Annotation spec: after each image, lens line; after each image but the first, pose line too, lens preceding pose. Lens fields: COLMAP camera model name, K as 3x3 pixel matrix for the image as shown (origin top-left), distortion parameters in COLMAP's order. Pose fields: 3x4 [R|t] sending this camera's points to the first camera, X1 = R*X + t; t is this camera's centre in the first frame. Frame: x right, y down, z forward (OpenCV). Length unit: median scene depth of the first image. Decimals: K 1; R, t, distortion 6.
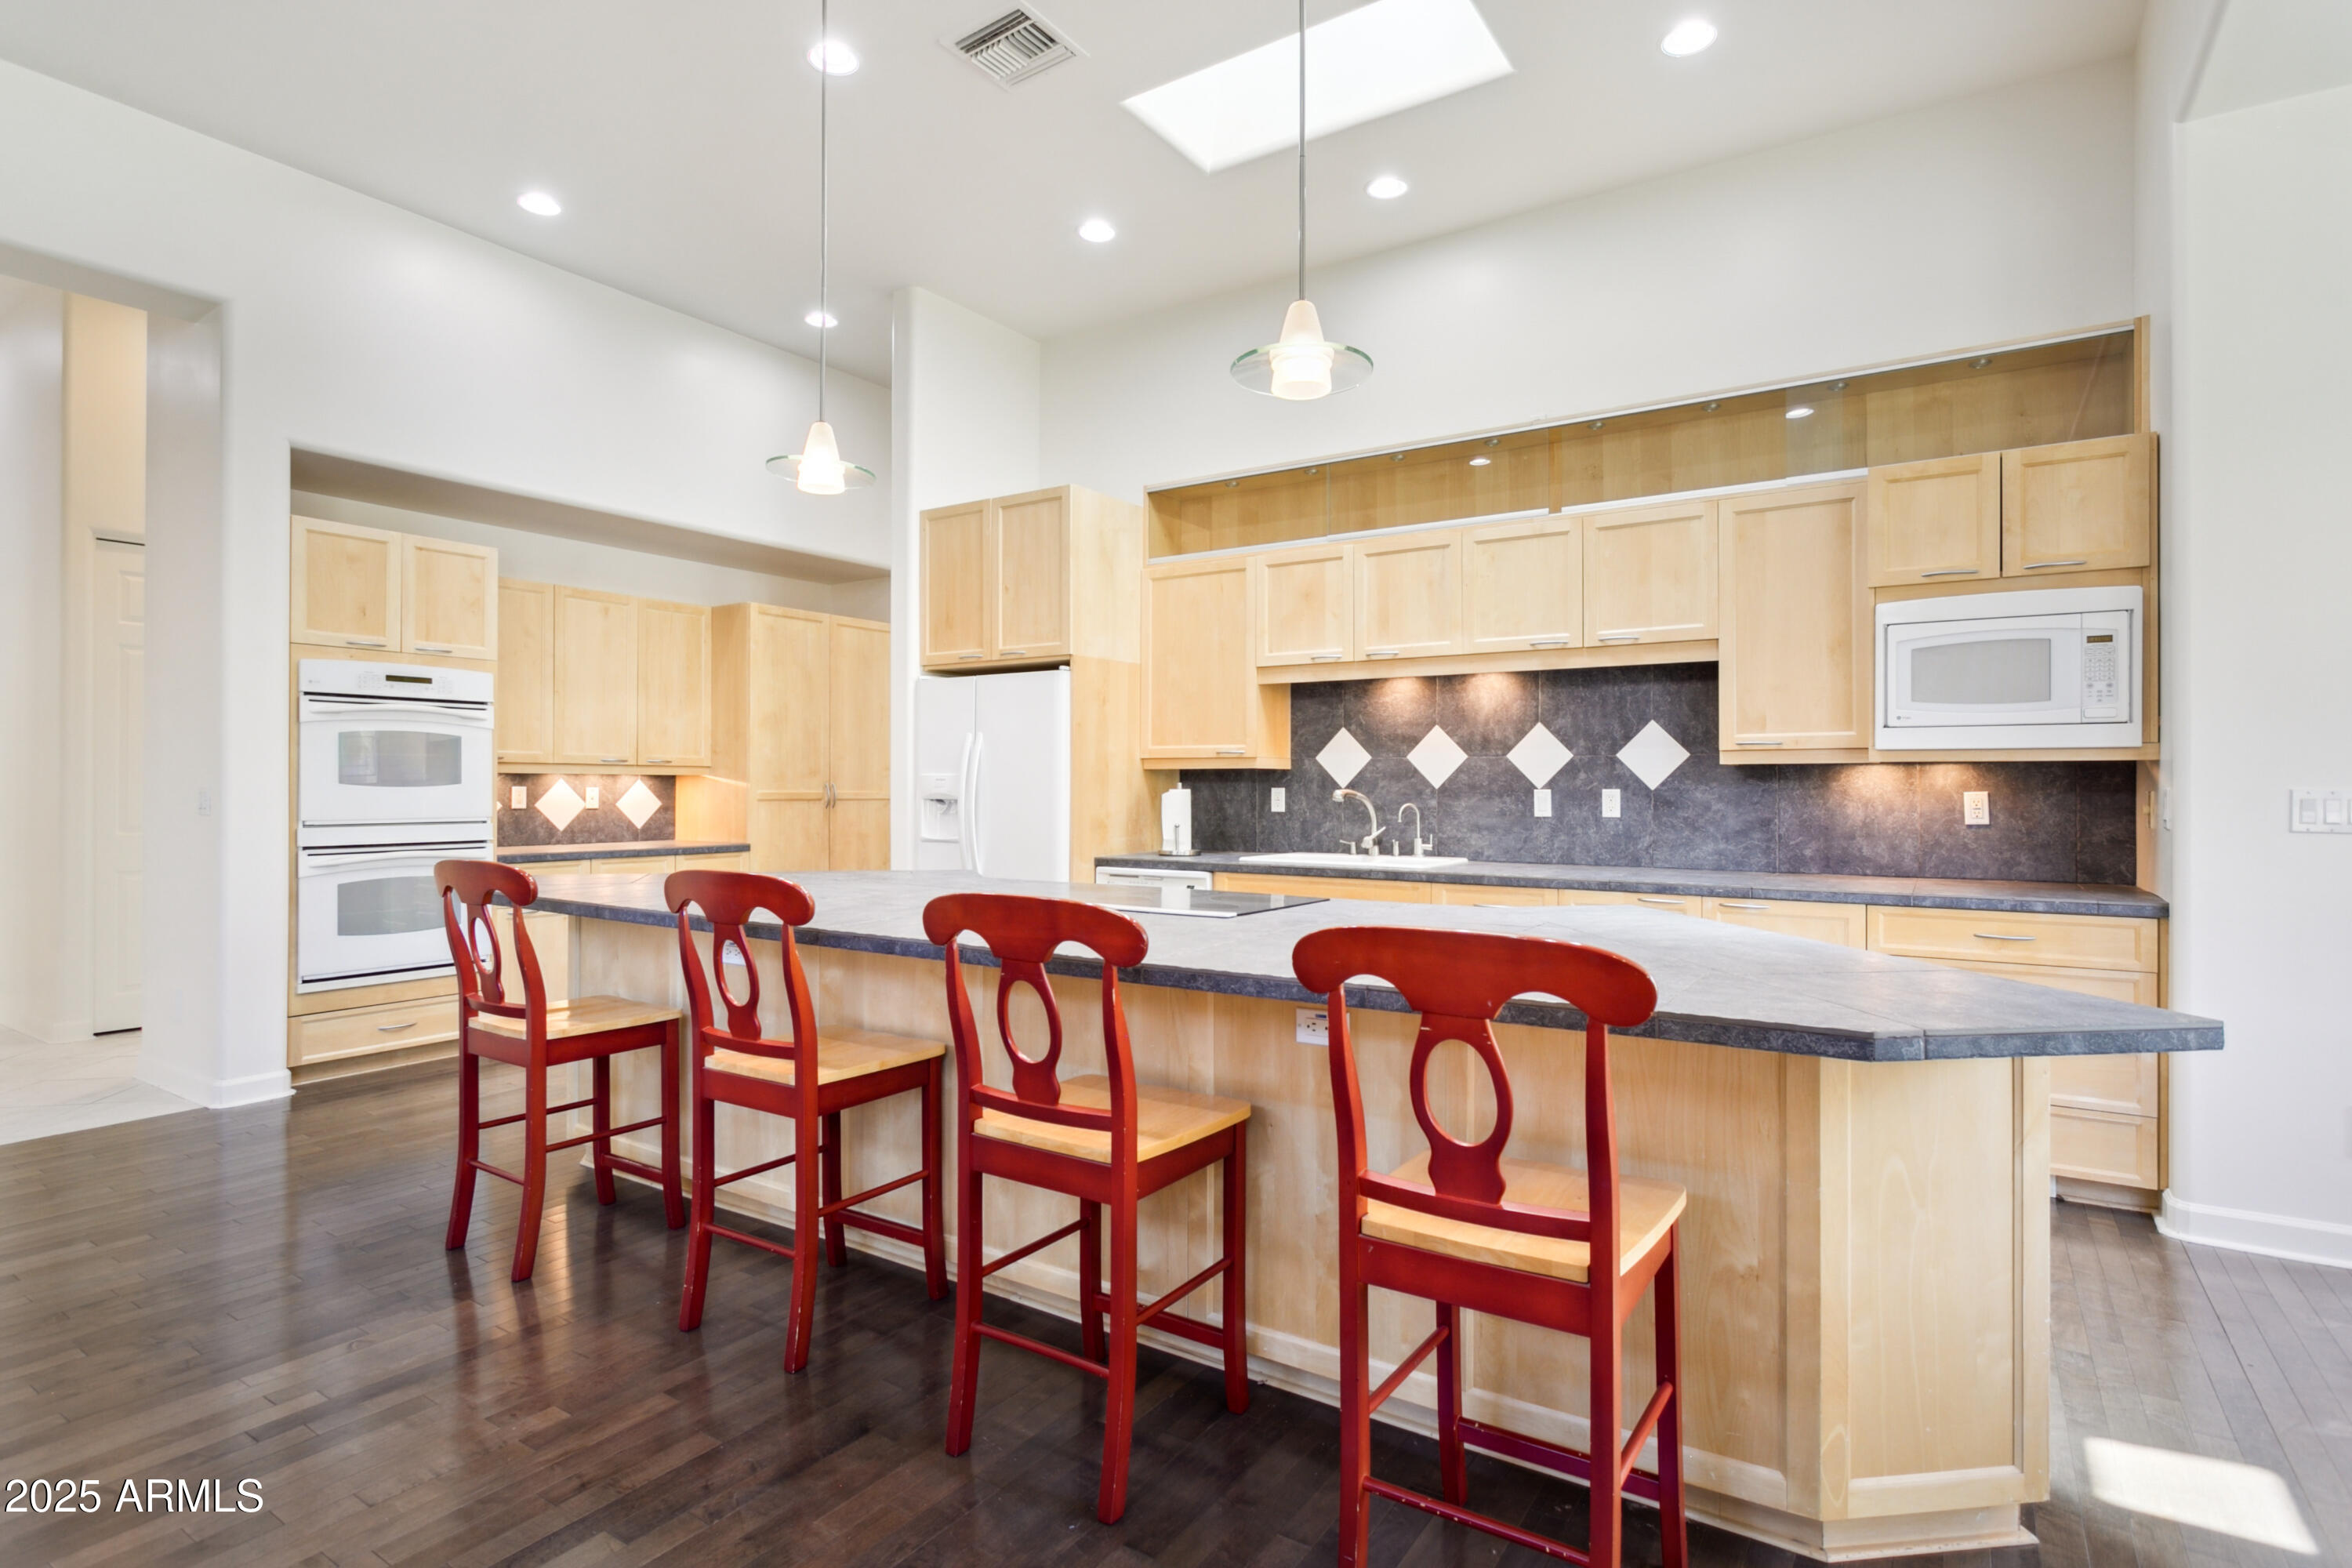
lens RADIAL K [[1196.9, 0, 1173.2], [0, 1196.9, 784.1], [0, 0, 1]] dist [-0.000952, -0.000079]
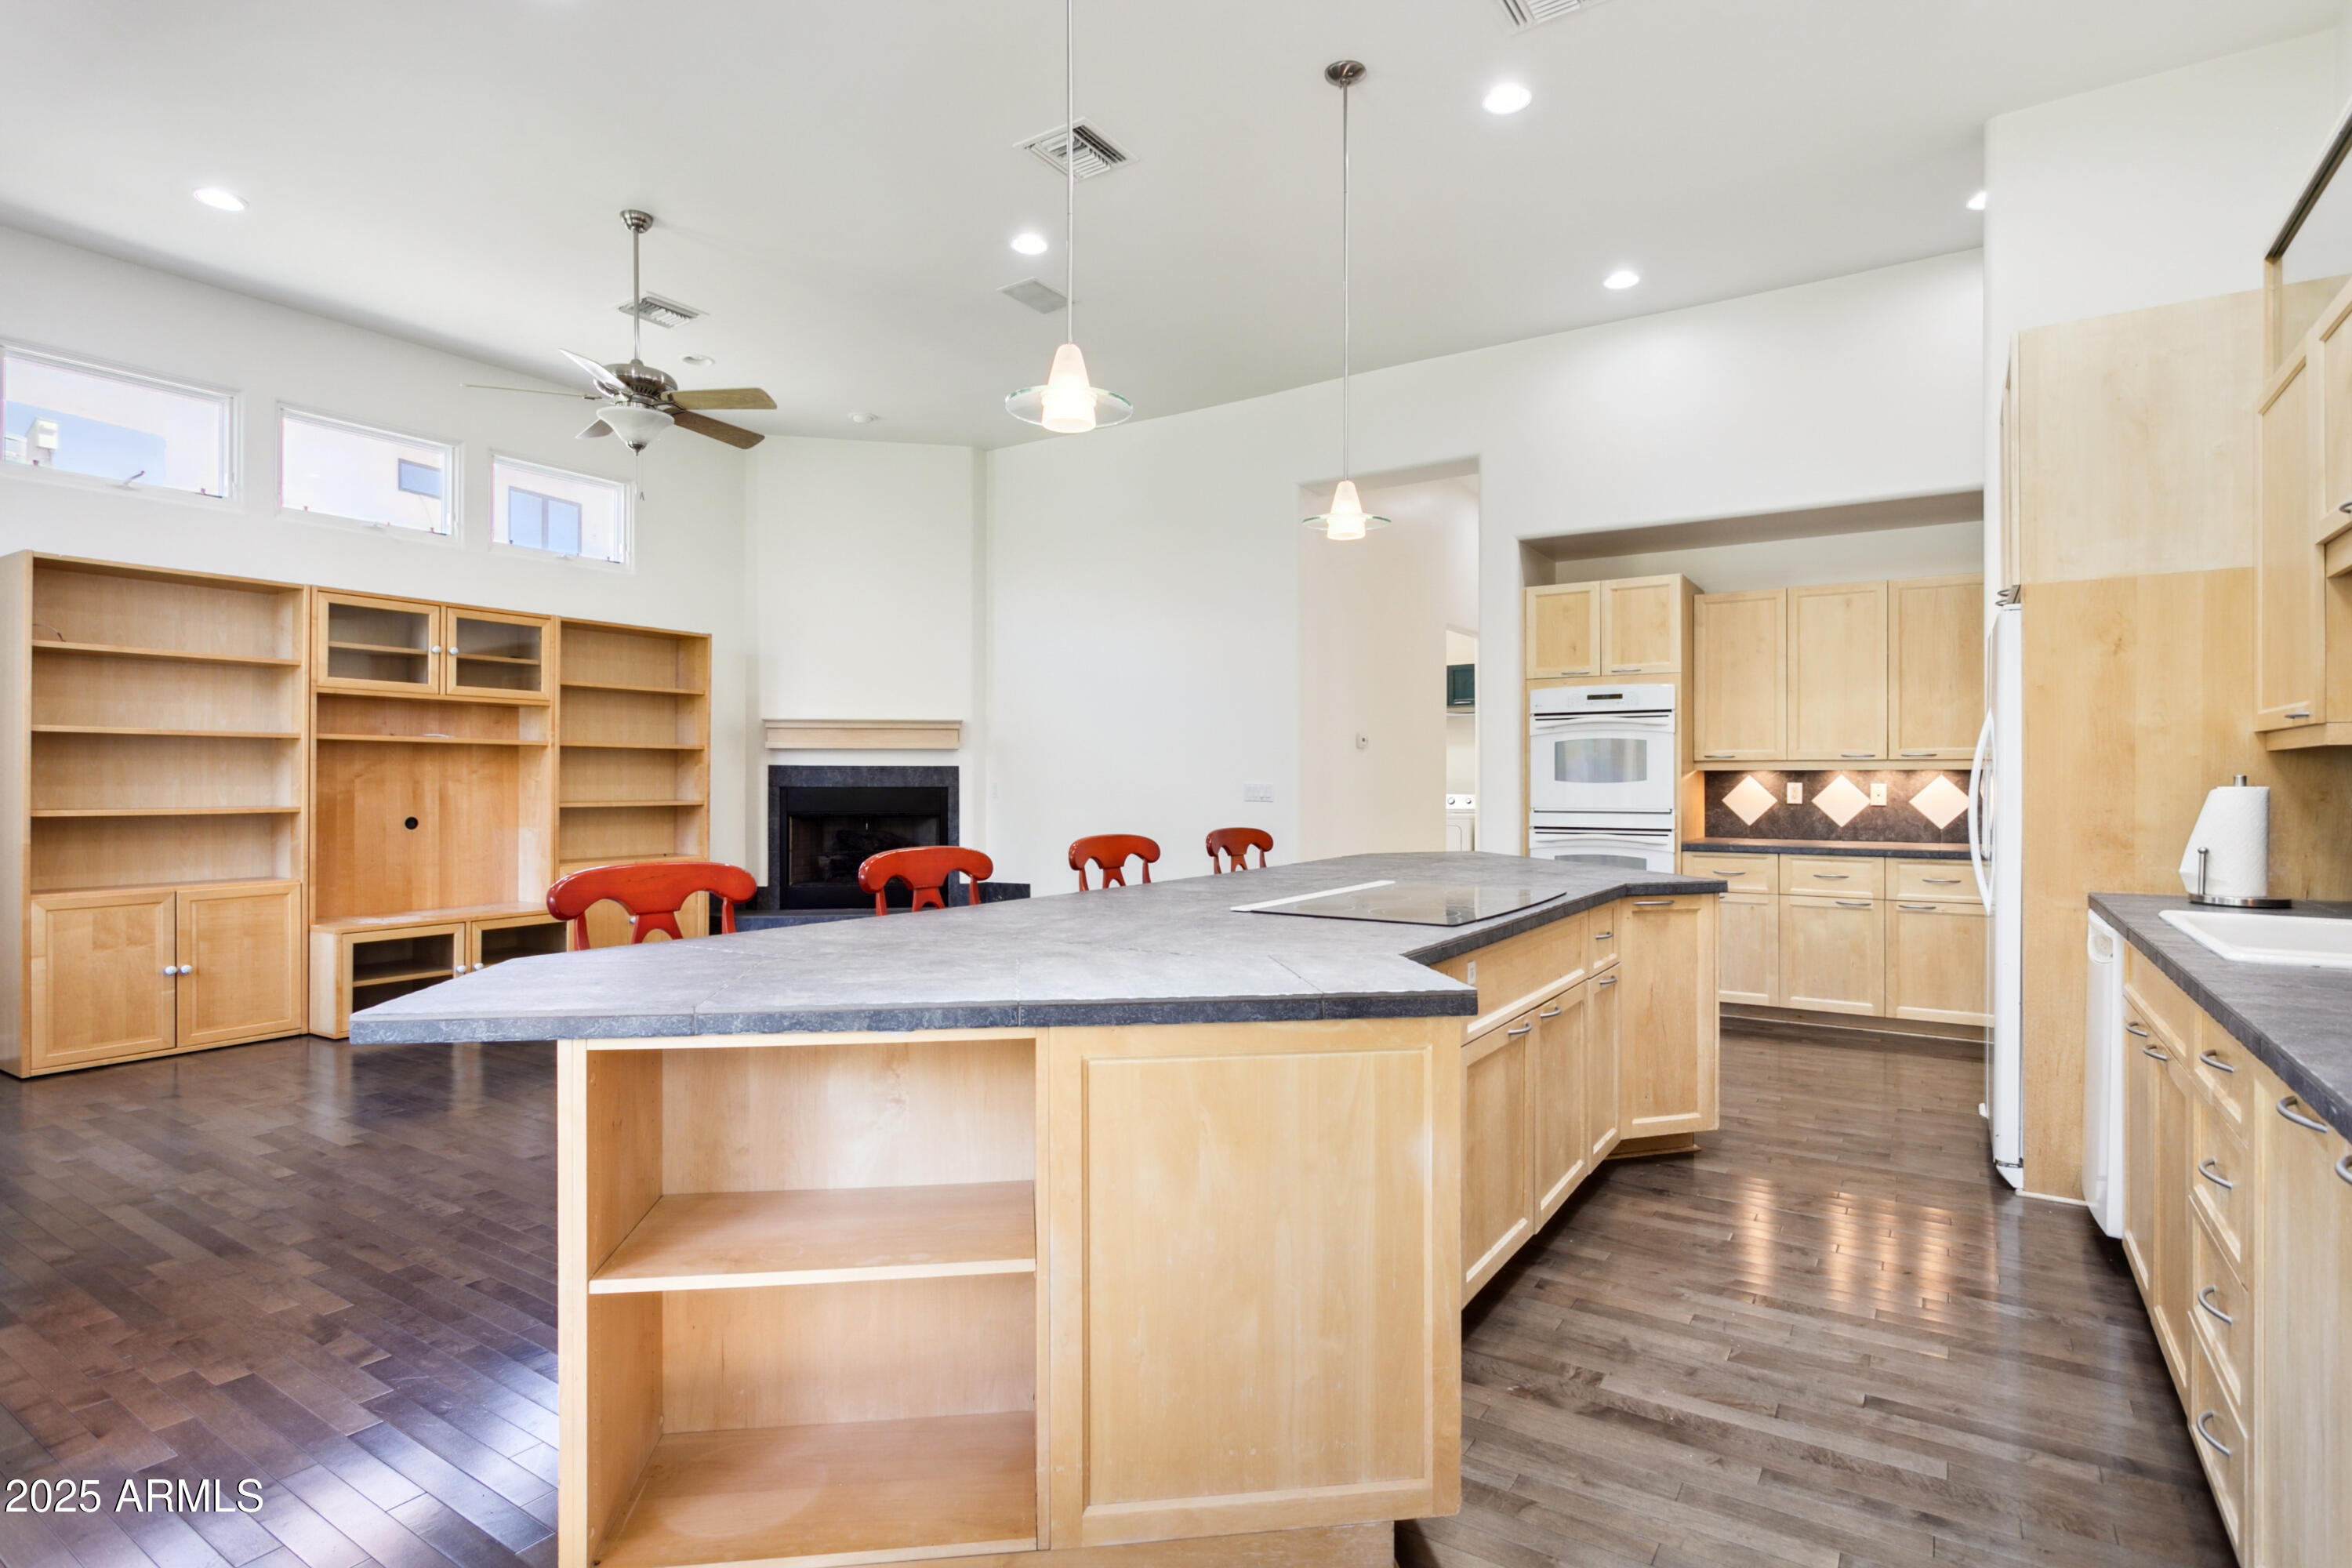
lens RADIAL K [[1196.9, 0, 1170.1], [0, 1196.9, 781.9], [0, 0, 1]] dist [-0.000952, -0.000079]
pose [[0.003578, -0.002110, -0.999991, 0.576870], [0.001142, 0.999997, -0.002106, 0.003185], [0.999993, -0.001134, 0.003580, 0.511421]]
